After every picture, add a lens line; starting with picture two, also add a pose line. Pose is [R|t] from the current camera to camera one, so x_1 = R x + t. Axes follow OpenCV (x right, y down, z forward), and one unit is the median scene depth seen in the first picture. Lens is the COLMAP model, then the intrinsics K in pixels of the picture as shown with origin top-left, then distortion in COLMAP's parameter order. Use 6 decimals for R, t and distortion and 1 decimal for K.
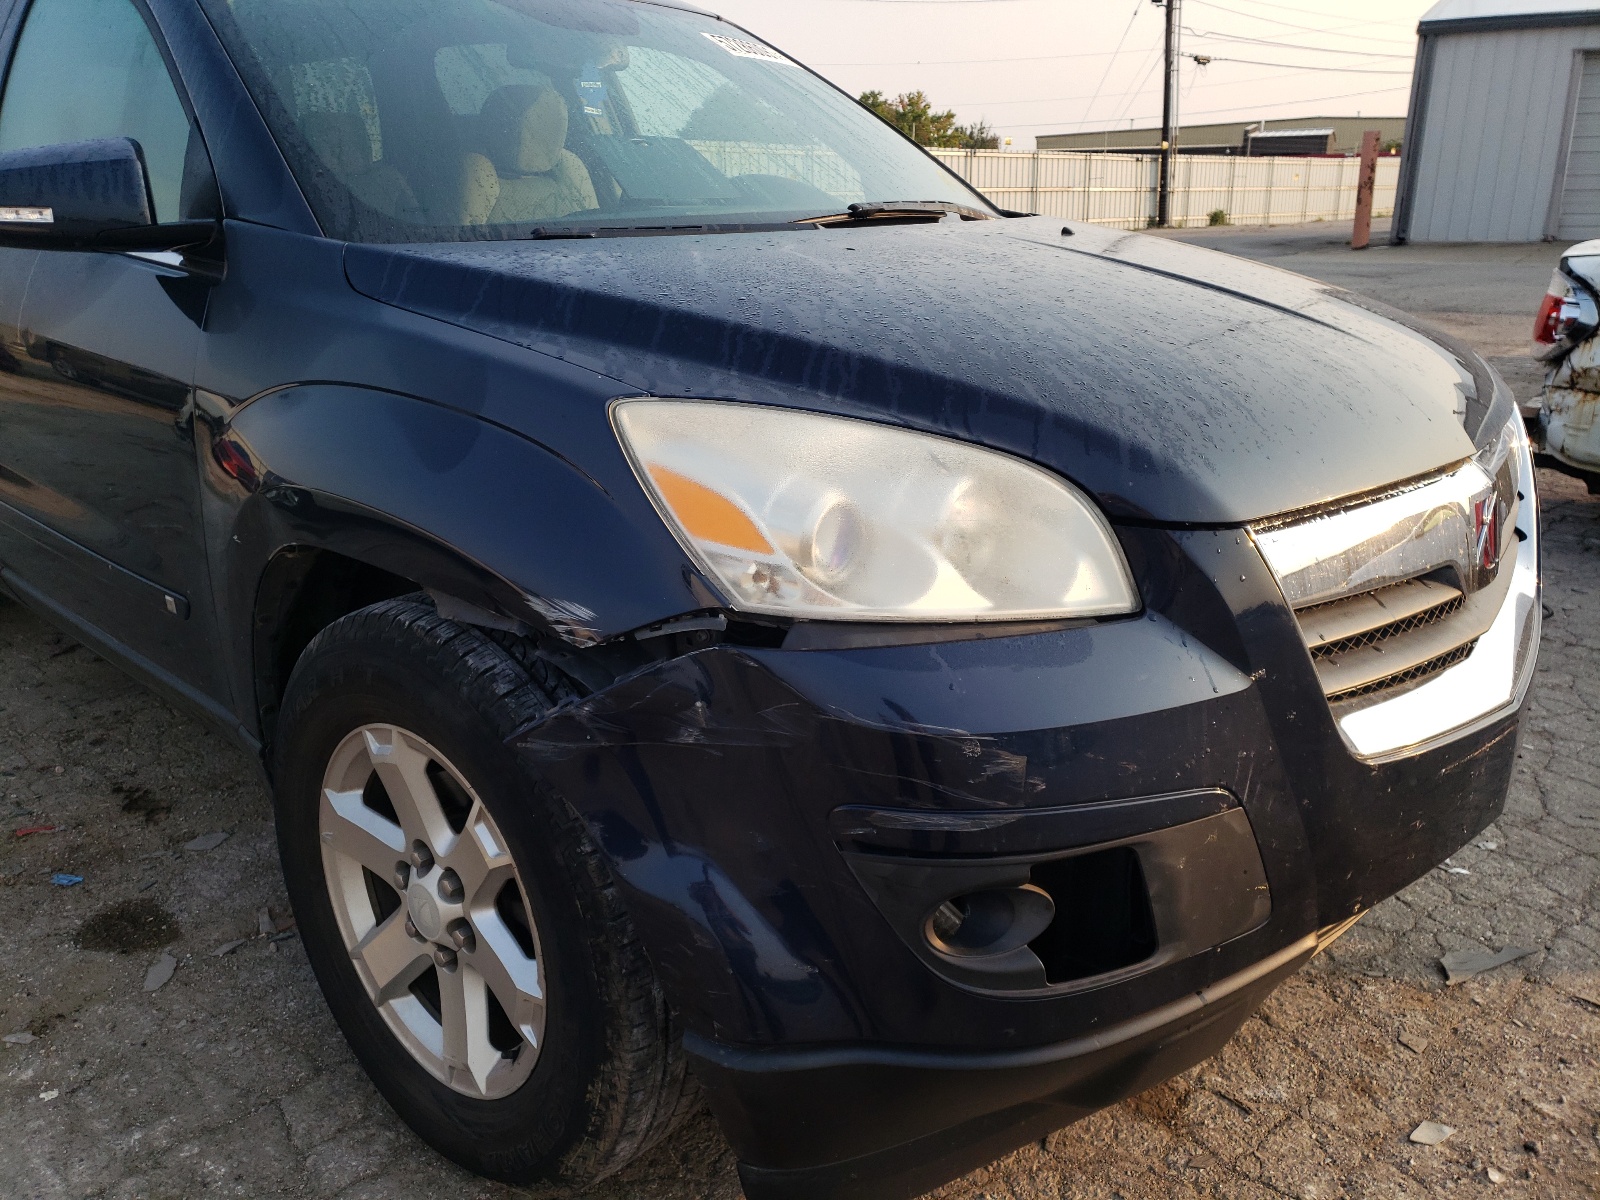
lens RADIAL K [[1310.4, 0, 805.0], [0, 1310.4, 593.8], [0, 0, 1]] dist [0.013036, 0.002291]
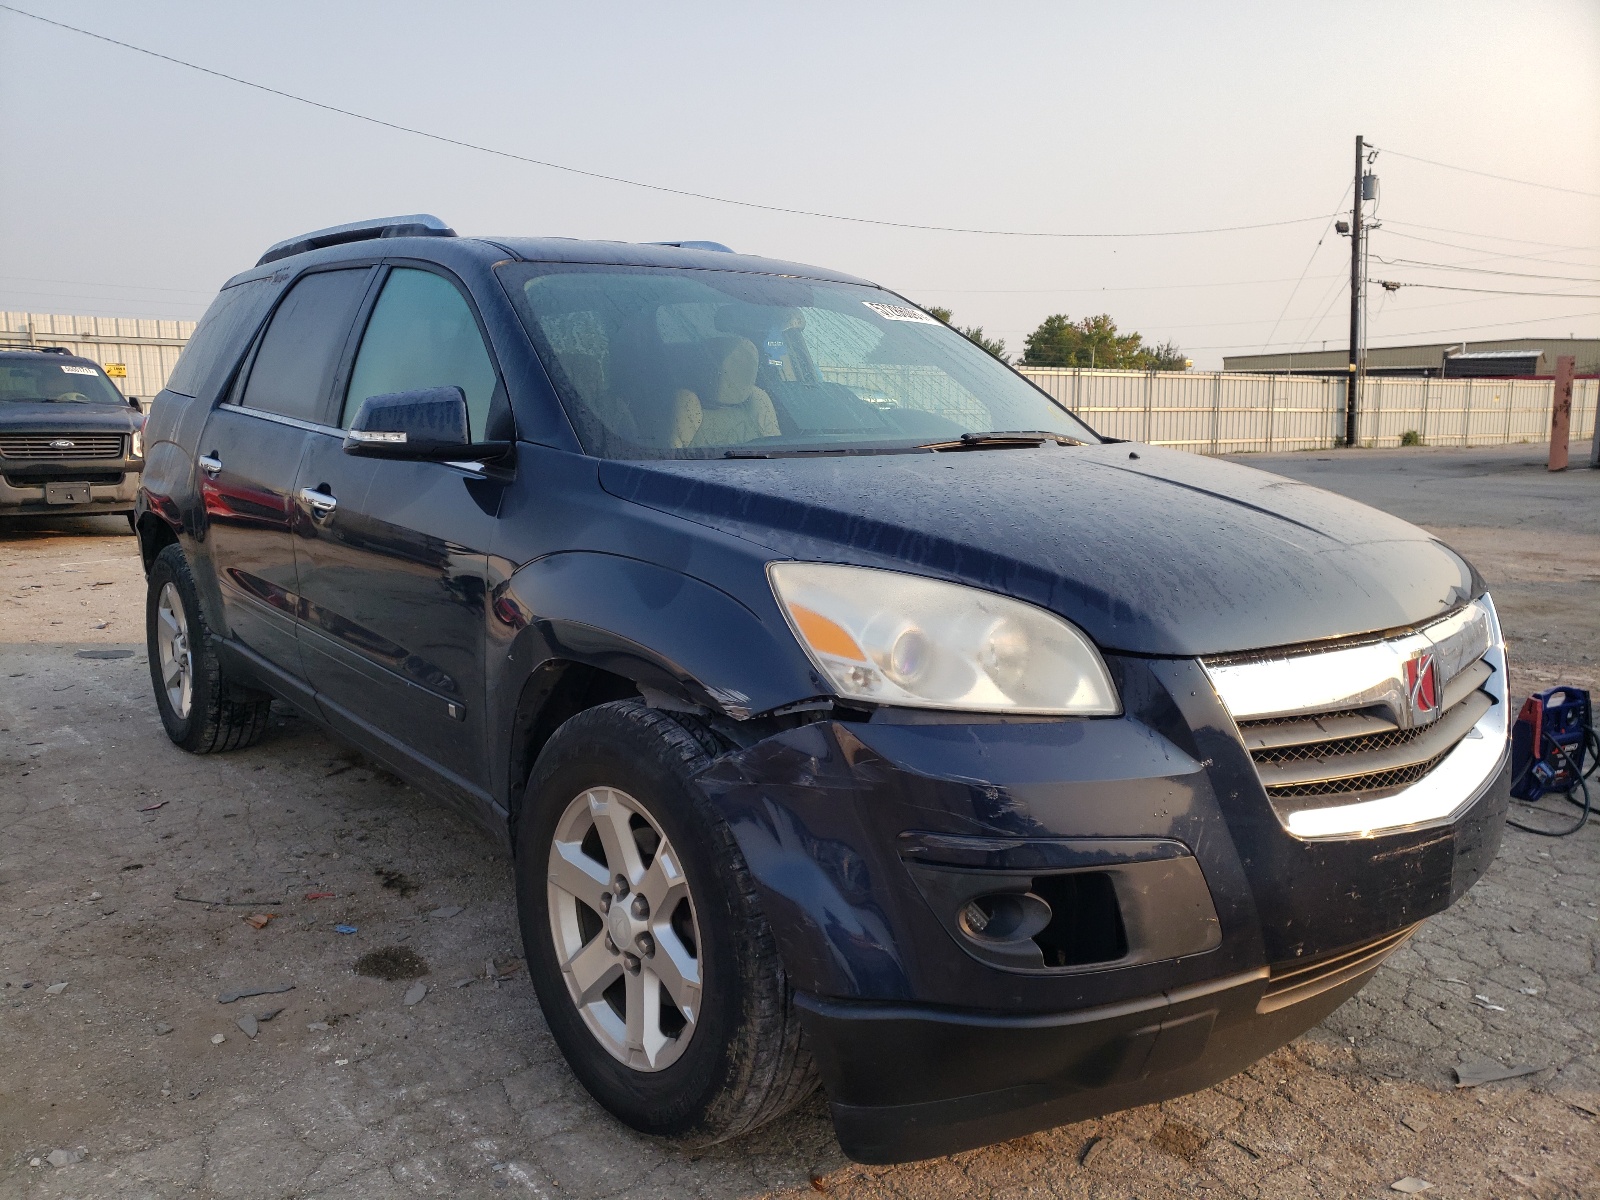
lens RADIAL K [[1310.4, 0, 797.4], [0, 1310.4, 601.7], [0, 0, 1]] dist [0.013036, 0.002291]
pose [[0.989588, 0.029164, -0.140946, 0.076697], [-0.049976, 0.987954, -0.146458, 0.090230], [0.134977, 0.151977, 0.979124, -0.363884]]
